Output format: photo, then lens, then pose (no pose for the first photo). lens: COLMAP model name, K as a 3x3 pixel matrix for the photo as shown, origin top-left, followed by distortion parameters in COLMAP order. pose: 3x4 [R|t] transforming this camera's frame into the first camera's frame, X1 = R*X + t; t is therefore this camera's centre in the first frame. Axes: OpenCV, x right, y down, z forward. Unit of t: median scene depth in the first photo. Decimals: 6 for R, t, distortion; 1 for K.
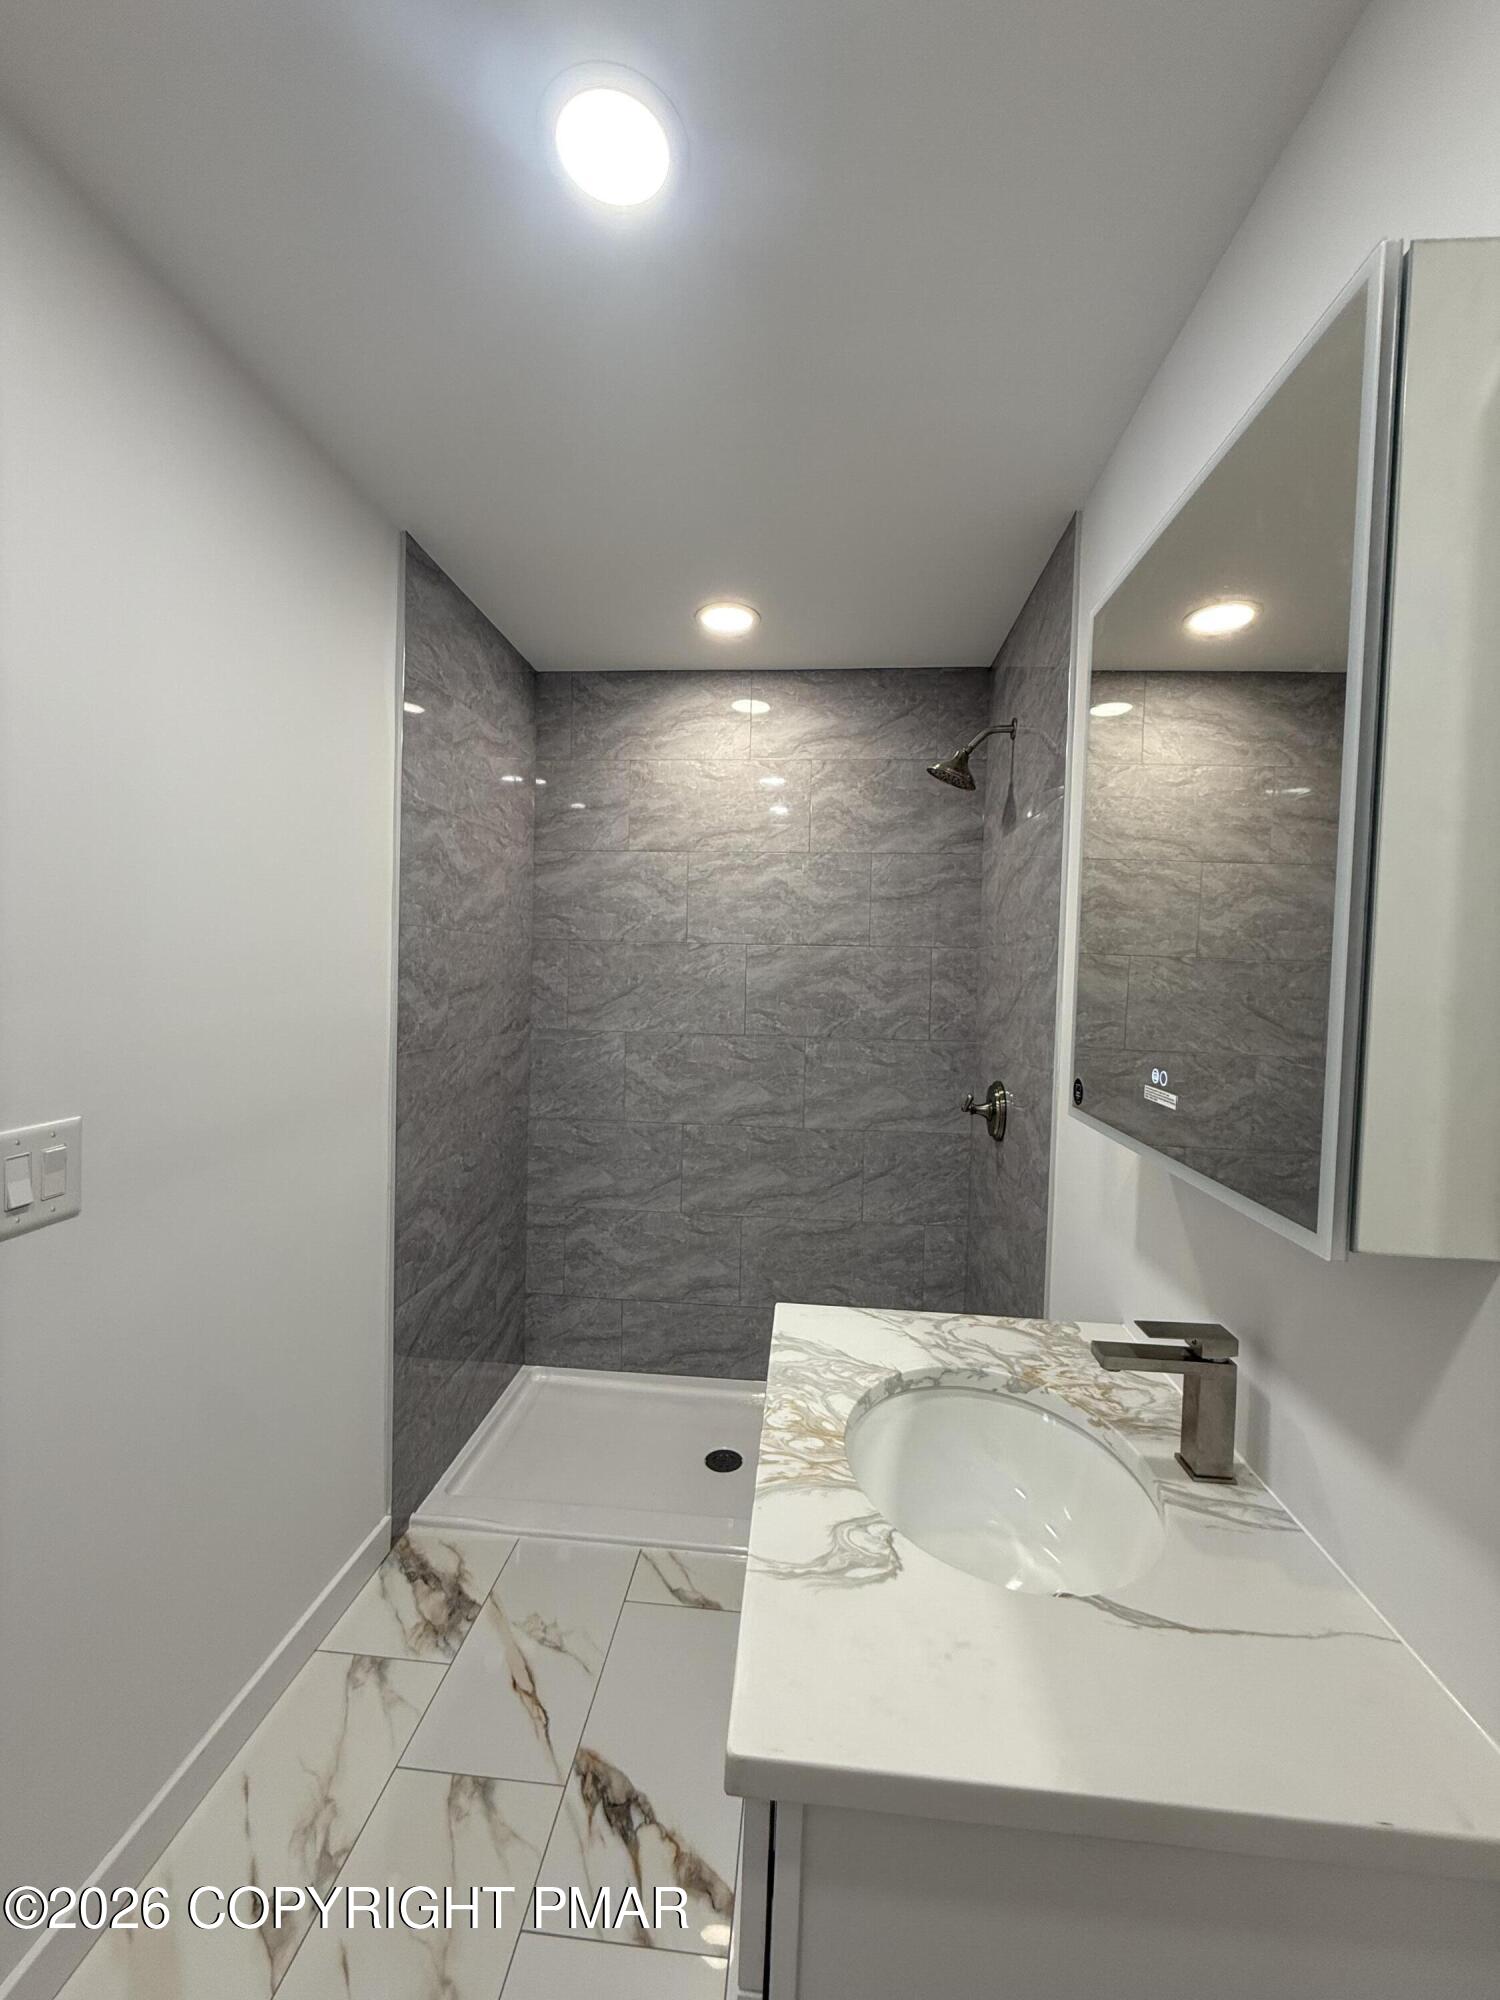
lens RADIAL K [[789.4, 0, 740.1], [0, 789.4, 1003.5], [0, 0, 1]] dist [0.000927, -0.000259]
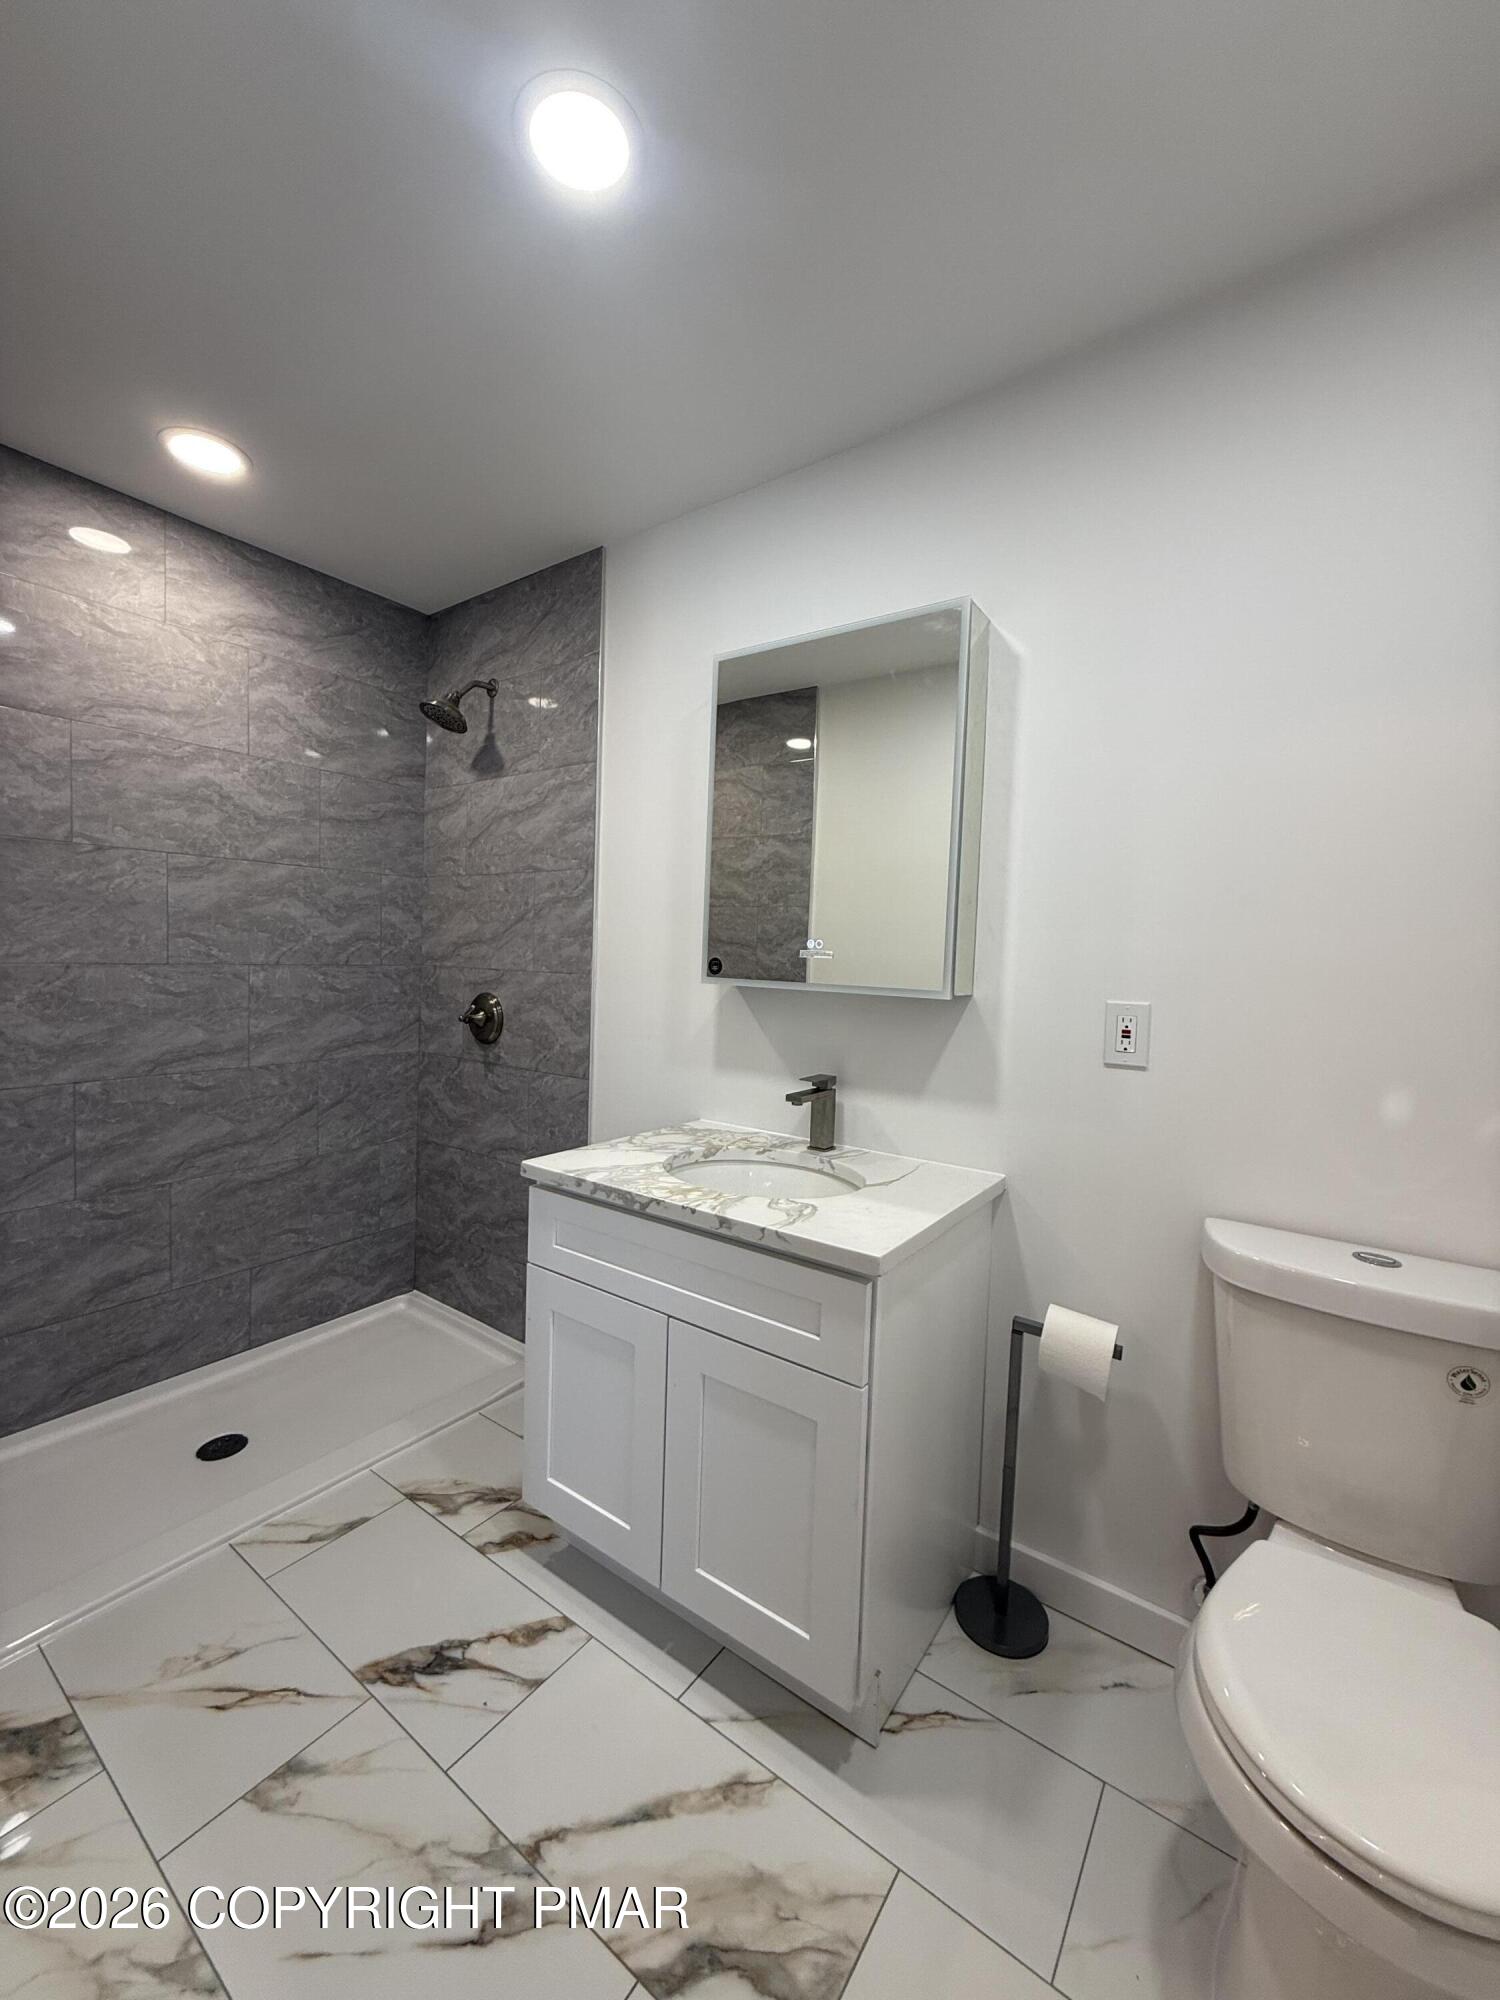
lens RADIAL K [[789.4, 0, 738.7], [0, 789.4, 1011.0], [0, 0, 1]] dist [0.000927, -0.000259]
pose [[0.517524, -0.067853, 0.852974, -0.402554], [0.015380, 0.997428, 0.070012, 0.041638], [-0.855530, -0.023114, 0.517237, 0.064422]]
